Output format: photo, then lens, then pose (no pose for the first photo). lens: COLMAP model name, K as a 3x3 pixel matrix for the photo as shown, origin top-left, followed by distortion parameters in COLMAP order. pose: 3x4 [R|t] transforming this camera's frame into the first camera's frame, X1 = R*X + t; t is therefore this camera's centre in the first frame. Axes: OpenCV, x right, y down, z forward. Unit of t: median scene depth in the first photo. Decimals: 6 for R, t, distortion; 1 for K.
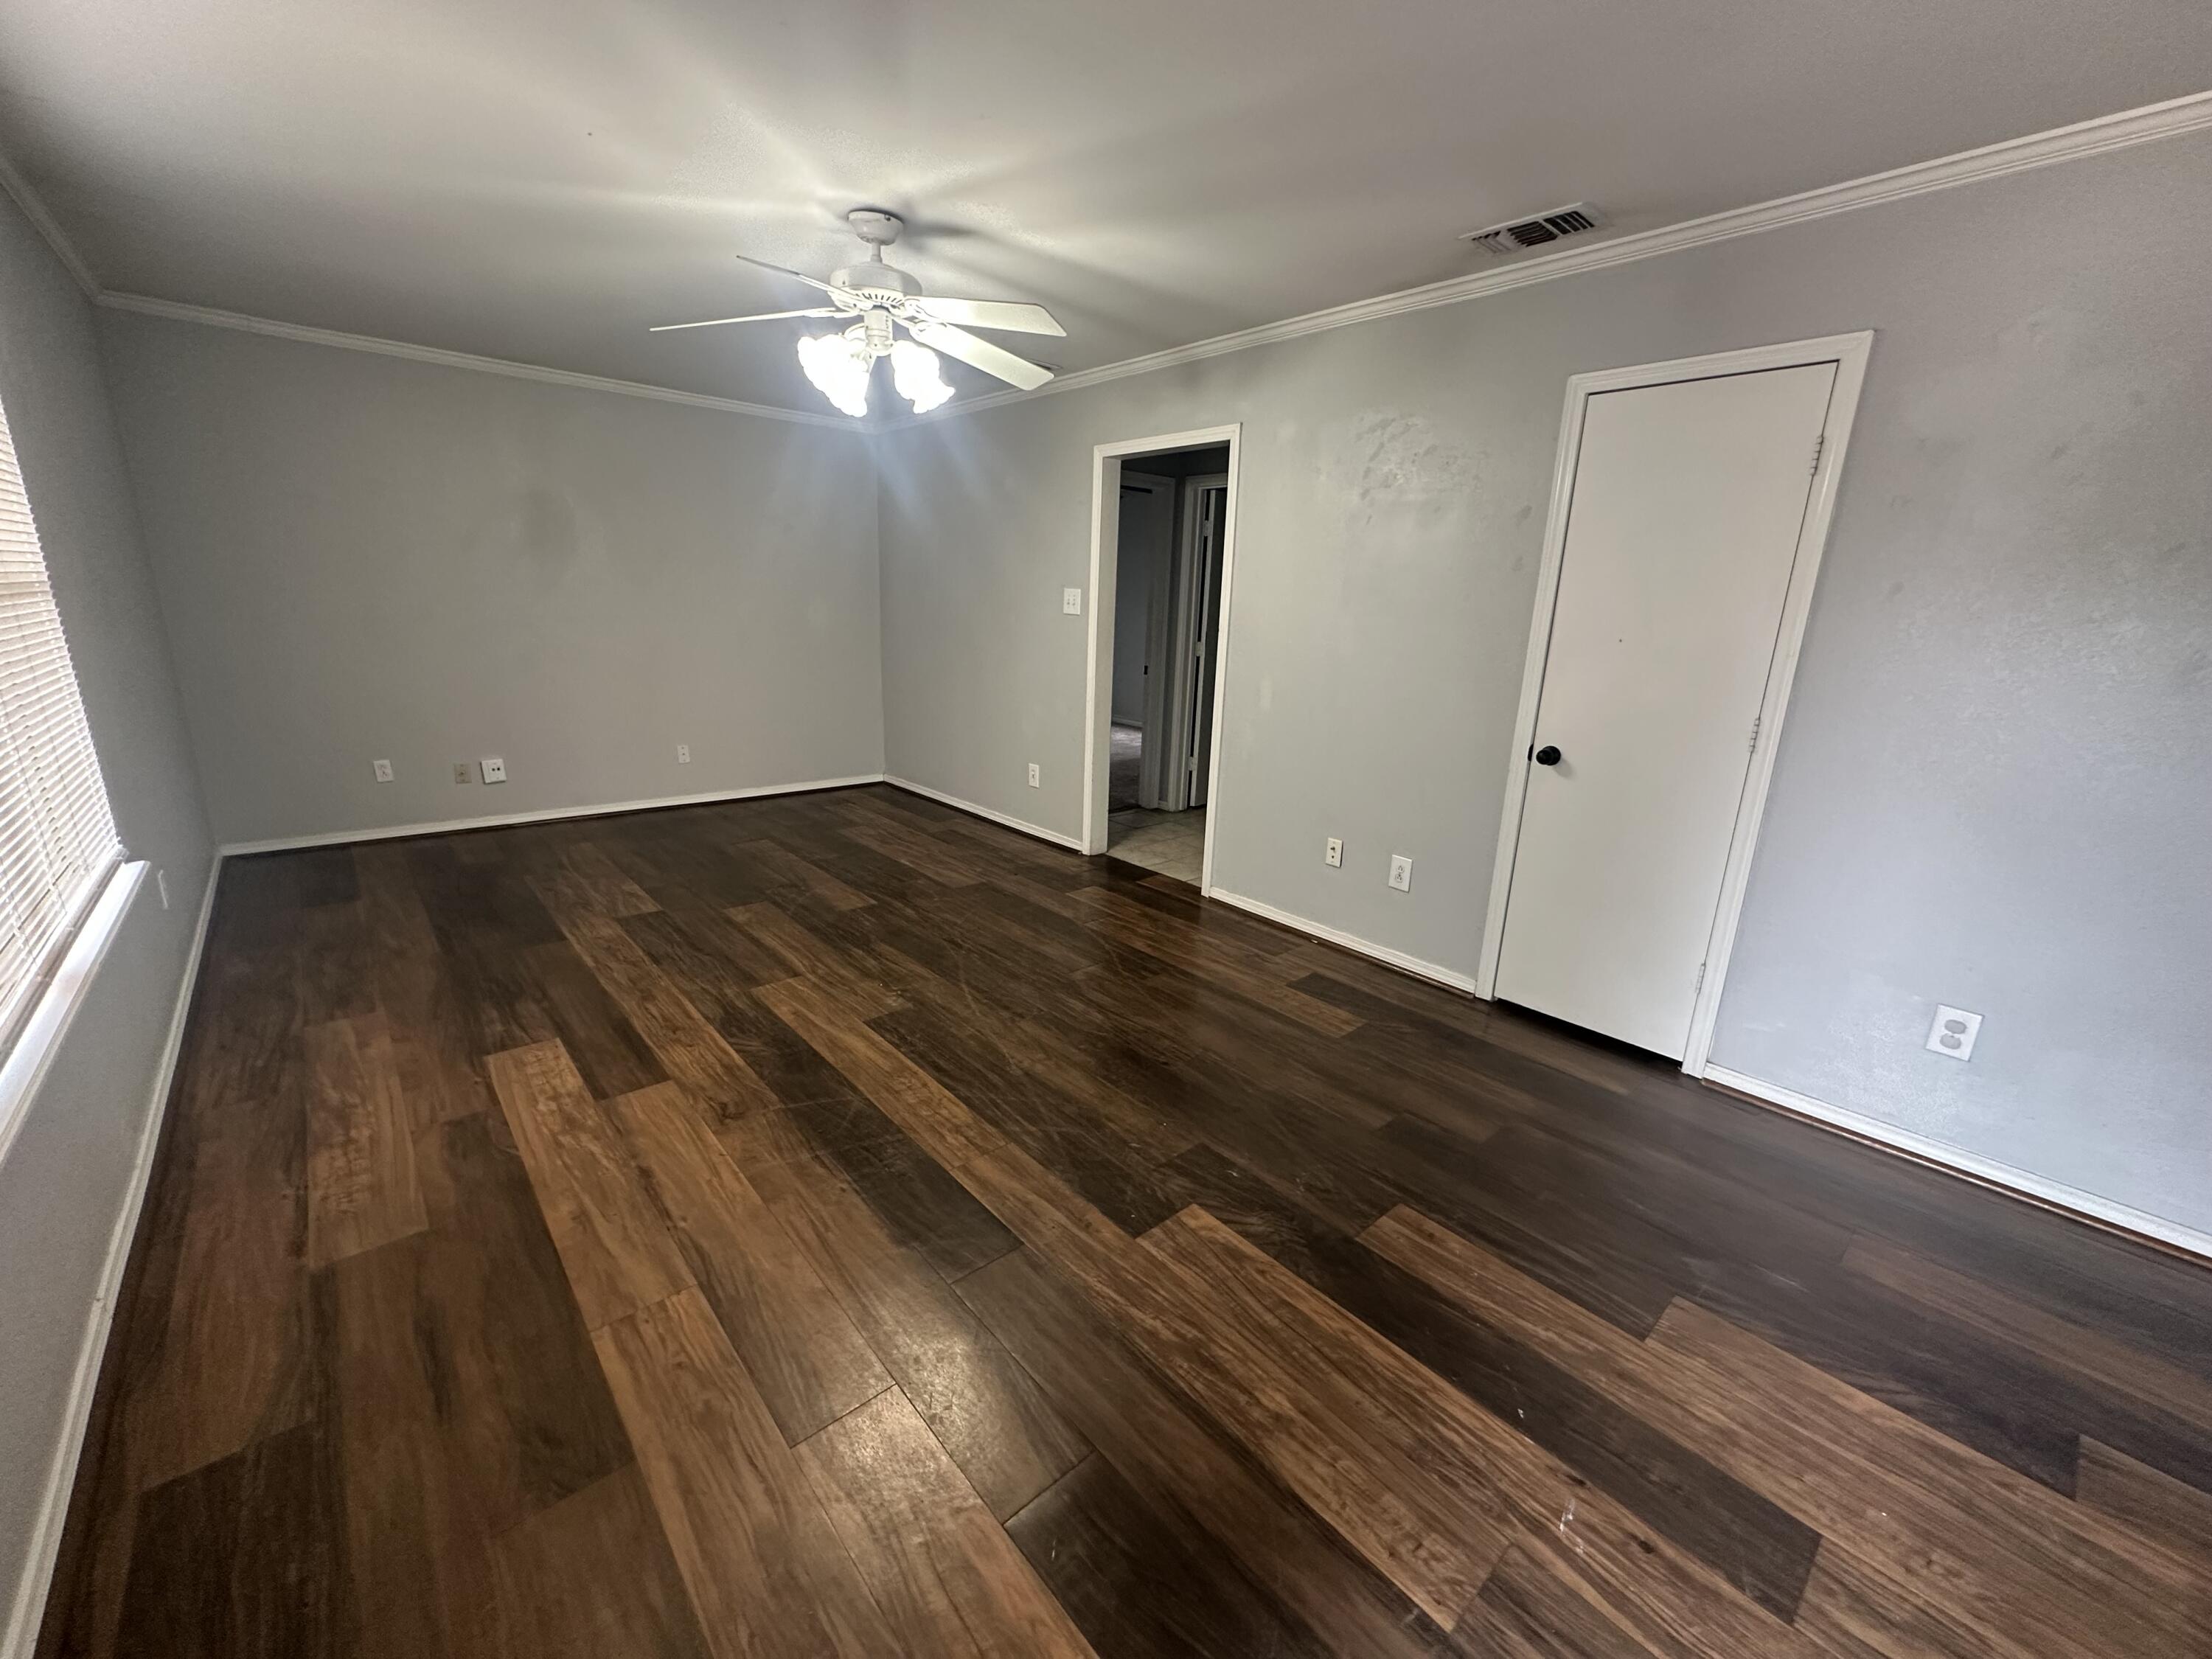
lens RADIAL K [[877.1, 0, 1103.4], [0, 877.1, 832.3], [0, 0, 1]] dist [0.002063, 0.000437]
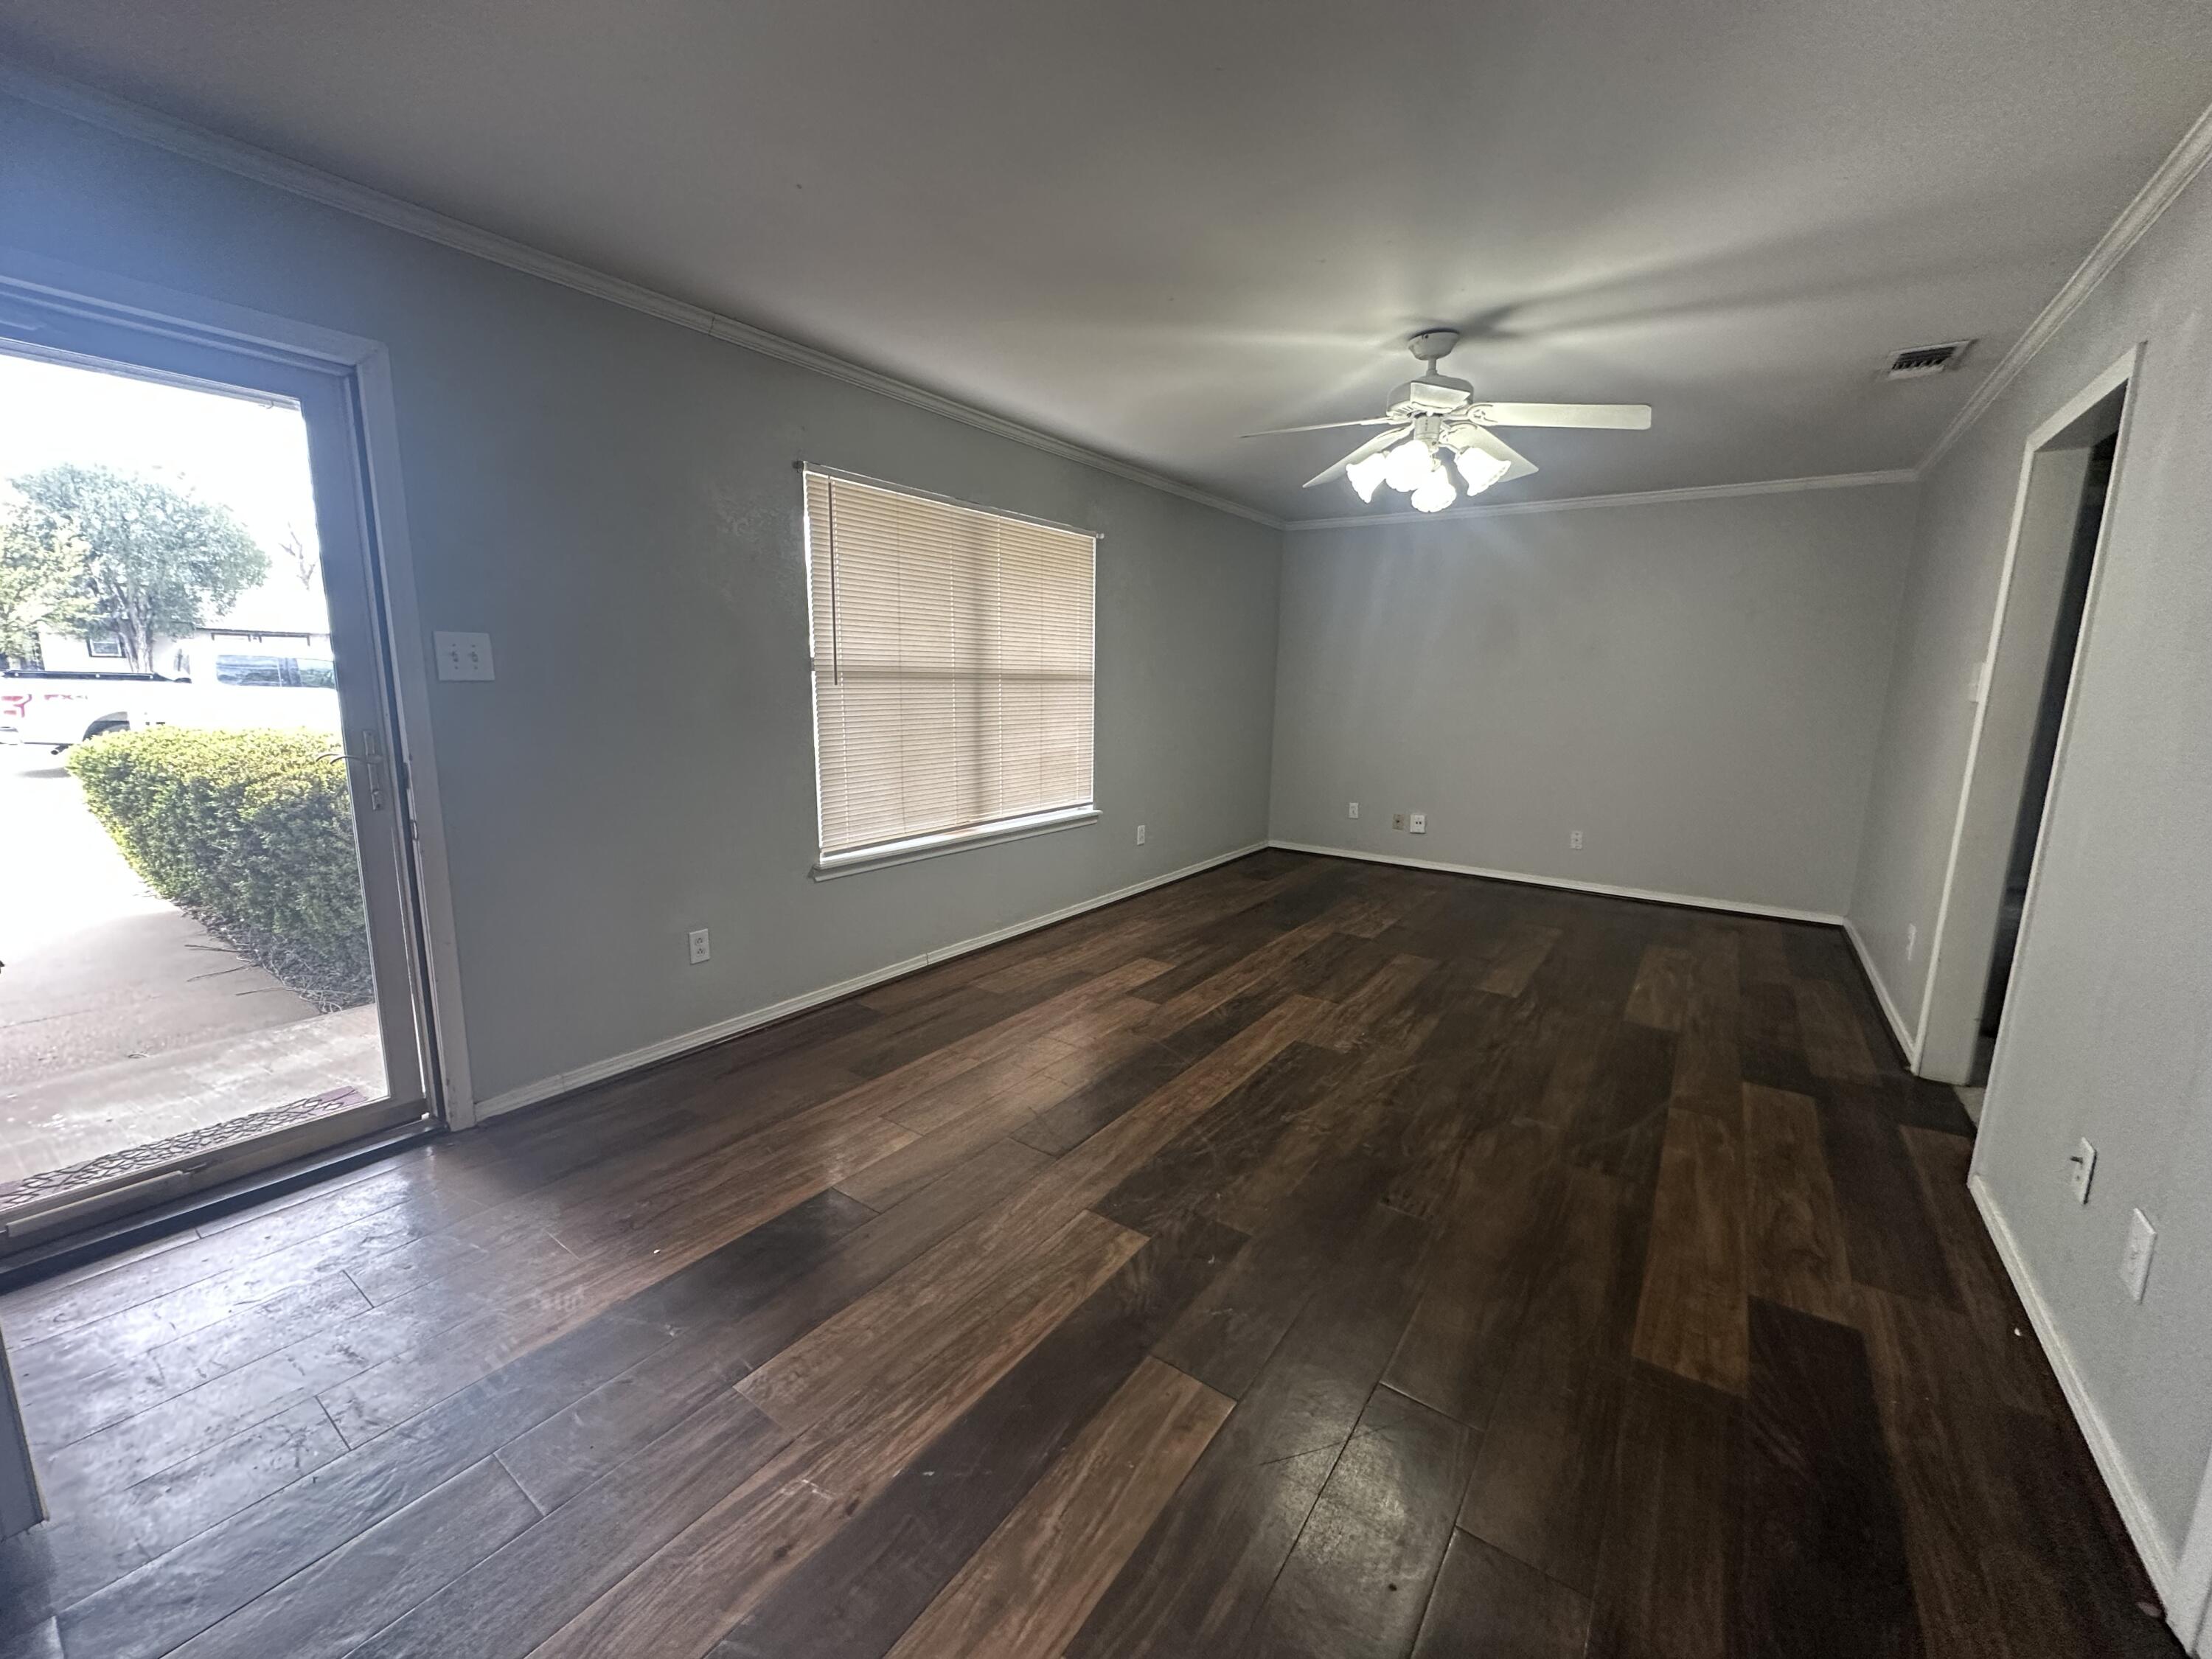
lens RADIAL K [[877.1, 0, 1100.2], [0, 877.1, 826.8], [0, 0, 1]] dist [0.002063, 0.000437]
pose [[0.228967, 0.135925, -0.963898, 0.796191], [-0.261935, 0.962285, 0.073477, -0.072322], [0.937531, 0.235654, 0.255935, 0.460928]]
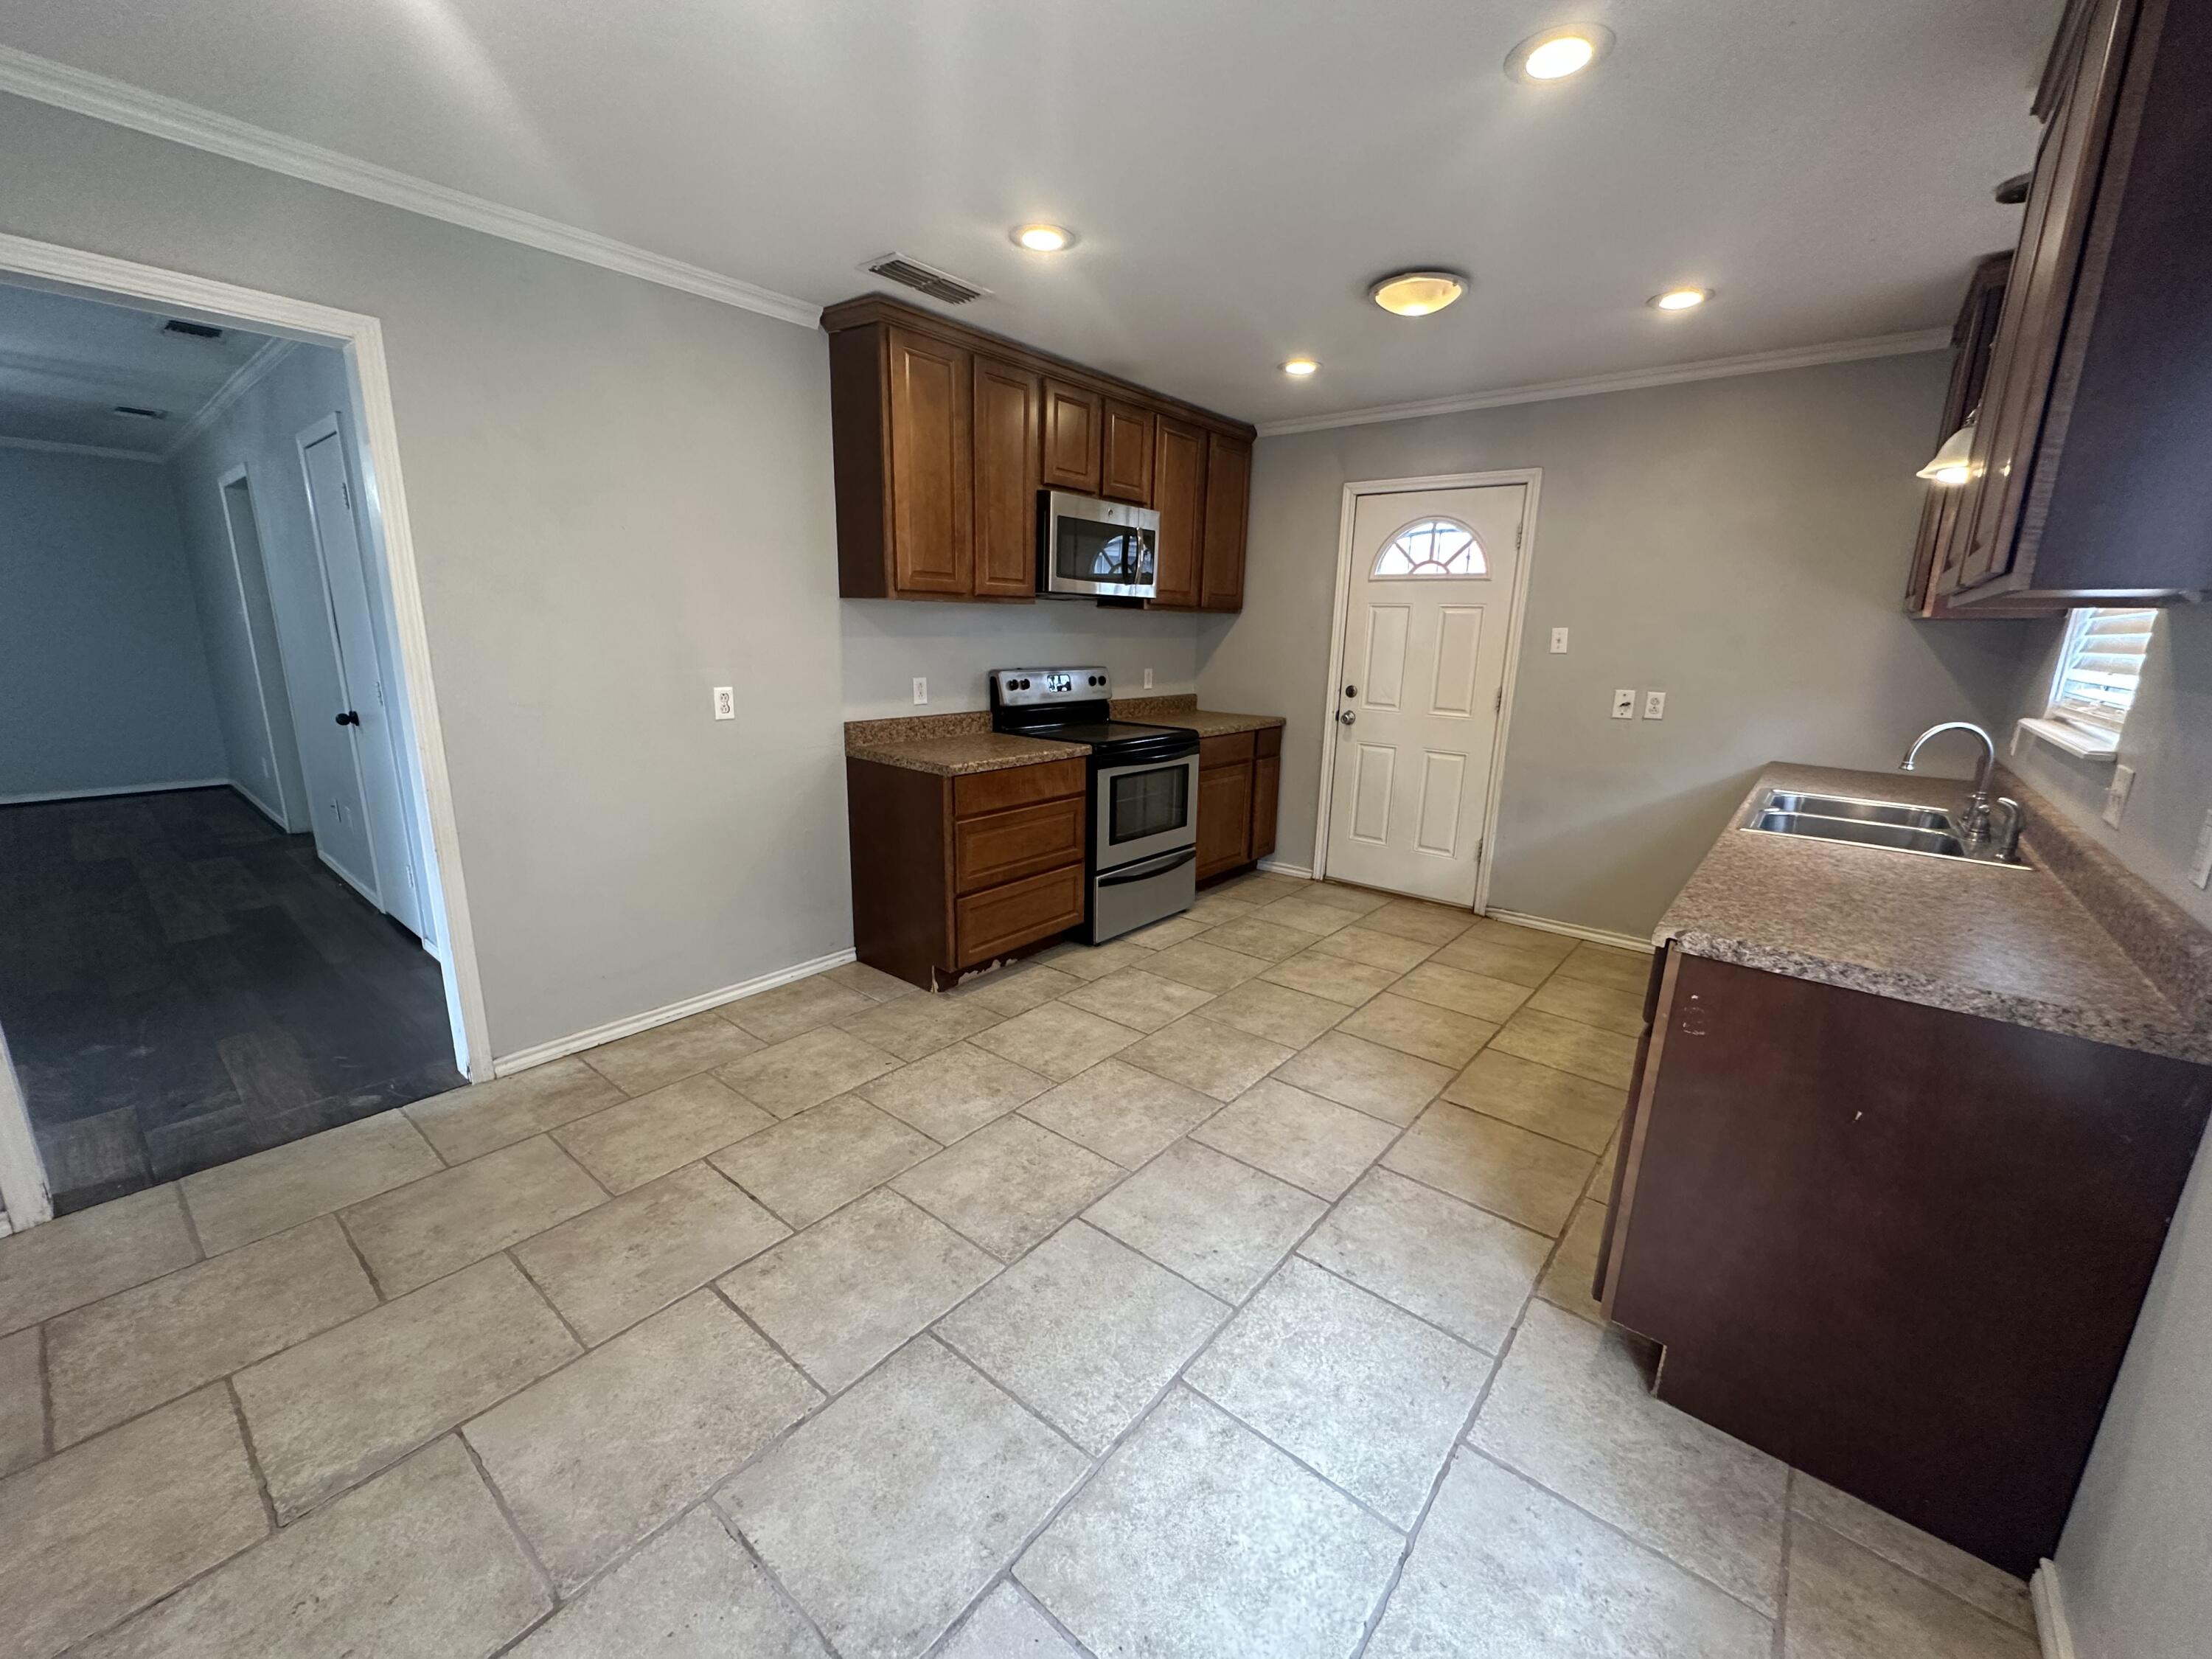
lens RADIAL K [[877.1, 0, 1104.5], [0, 877.1, 831.6], [0, 0, 1]] dist [0.002063, 0.000437]
pose [[0.988462, -0.049838, 0.143032, 1.599654], [0.053357, 0.998357, -0.020872, 0.188071], [-0.141757, 0.028263, 0.989498, -0.523057]]
